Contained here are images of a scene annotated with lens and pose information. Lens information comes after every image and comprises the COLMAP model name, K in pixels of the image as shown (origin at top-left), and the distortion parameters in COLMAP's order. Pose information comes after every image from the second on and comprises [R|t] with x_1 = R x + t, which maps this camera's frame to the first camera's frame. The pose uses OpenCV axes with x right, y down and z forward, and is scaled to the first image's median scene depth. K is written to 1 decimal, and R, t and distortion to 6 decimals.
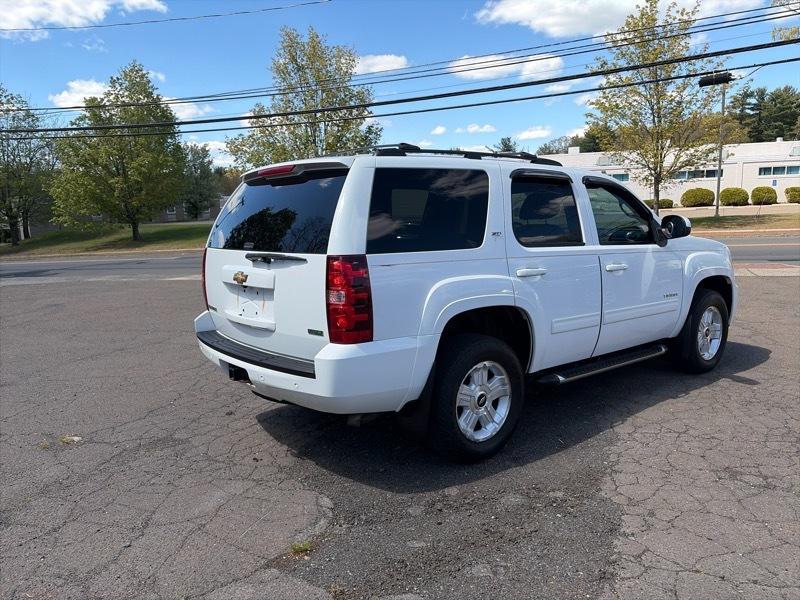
lens RADIAL K [[604.7, 0, 401.7], [0, 604.7, 297.7], [0, 0, 1]] dist [0.044973, -0.037188]
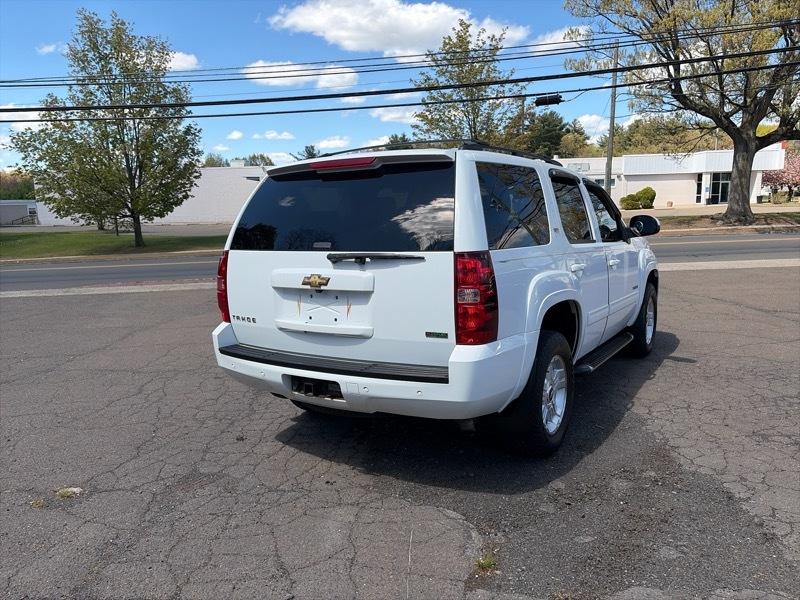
lens RADIAL K [[604.7, 0, 405.7], [0, 604.7, 301.5], [0, 0, 1]] dist [0.044973, -0.037188]
pose [[0.947210, -0.042974, 0.317722, -0.354632], [0.045073, 0.998983, 0.000745, 0.001865], [-0.317431, 0.013615, 0.948184, 0.091969]]
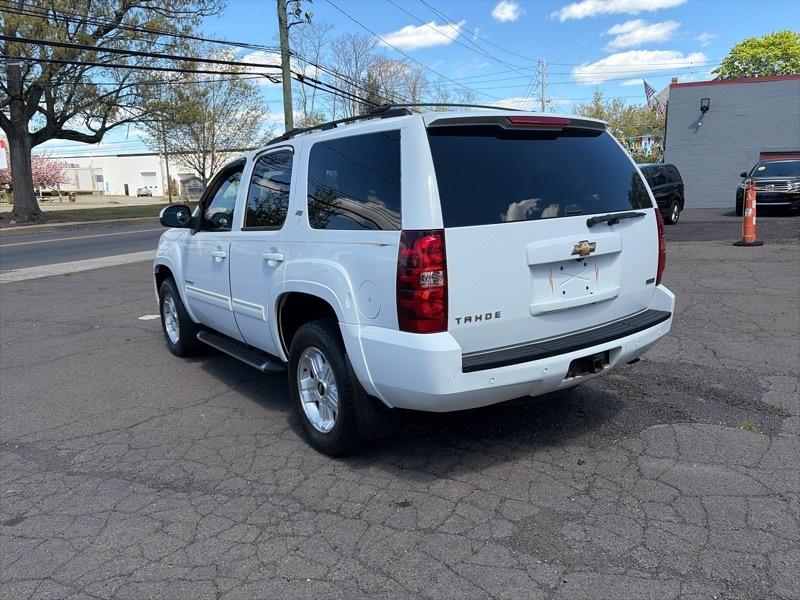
lens RADIAL K [[604.7, 0, 402.0], [0, 604.7, 307.8], [0, 0, 1]] dist [0.044973, -0.037188]
pose [[0.069239, -0.166283, 0.983644, -0.921278], [0.175699, 0.972630, 0.152054, -0.102916], [-0.982006, 0.162297, 0.096559, 0.981894]]
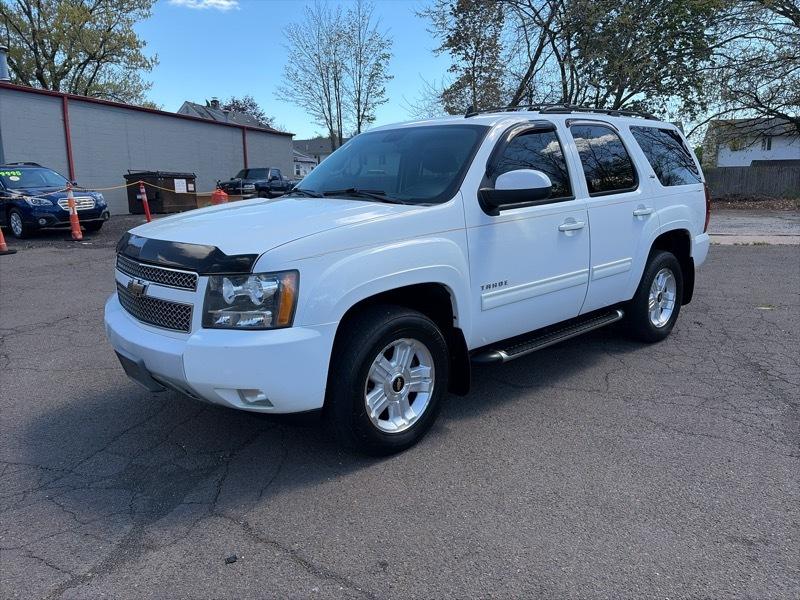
lens RADIAL K [[604.7, 0, 405.8], [0, 604.7, 302.1], [0, 0, 1]] dist [0.044973, -0.037188]
pose [[-0.997331, 0.054287, -0.048822, 0.382240], [0.034699, 0.940775, 0.337250, -0.299057], [0.064238, 0.334656, -0.940148, 2.250980]]
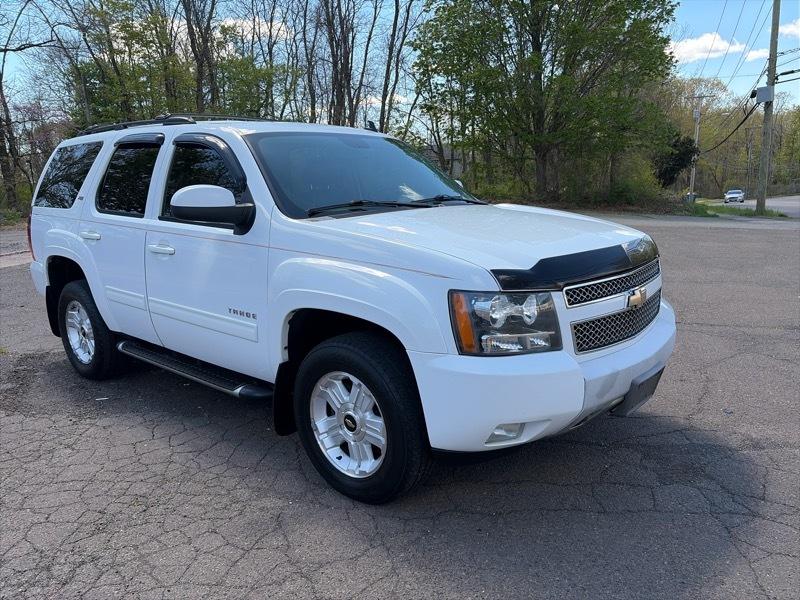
lens RADIAL K [[604.7, 0, 406.3], [0, 604.7, 302.1], [0, 0, 1]] dist [0.044973, -0.037188]
pose [[0.173274, 0.215691, -0.960965, 1.232908], [-0.110479, 0.973822, 0.198657, -0.182990], [0.978658, 0.071744, 0.192567, 1.197430]]
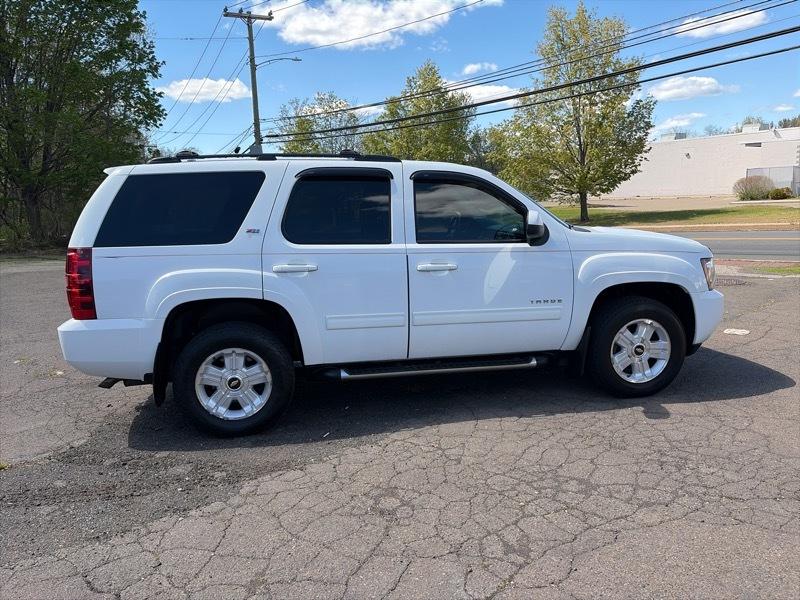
lens RADIAL K [[604.7, 0, 410.7], [0, 604.7, 284.2], [0, 0, 1]] dist [0.044973, -0.037188]
pose [[0.877395, 0.058181, -0.476227, 0.786824], [-0.053903, 0.998289, 0.022650, -0.043508], [0.476730, 0.005797, 0.879030, 0.157513]]
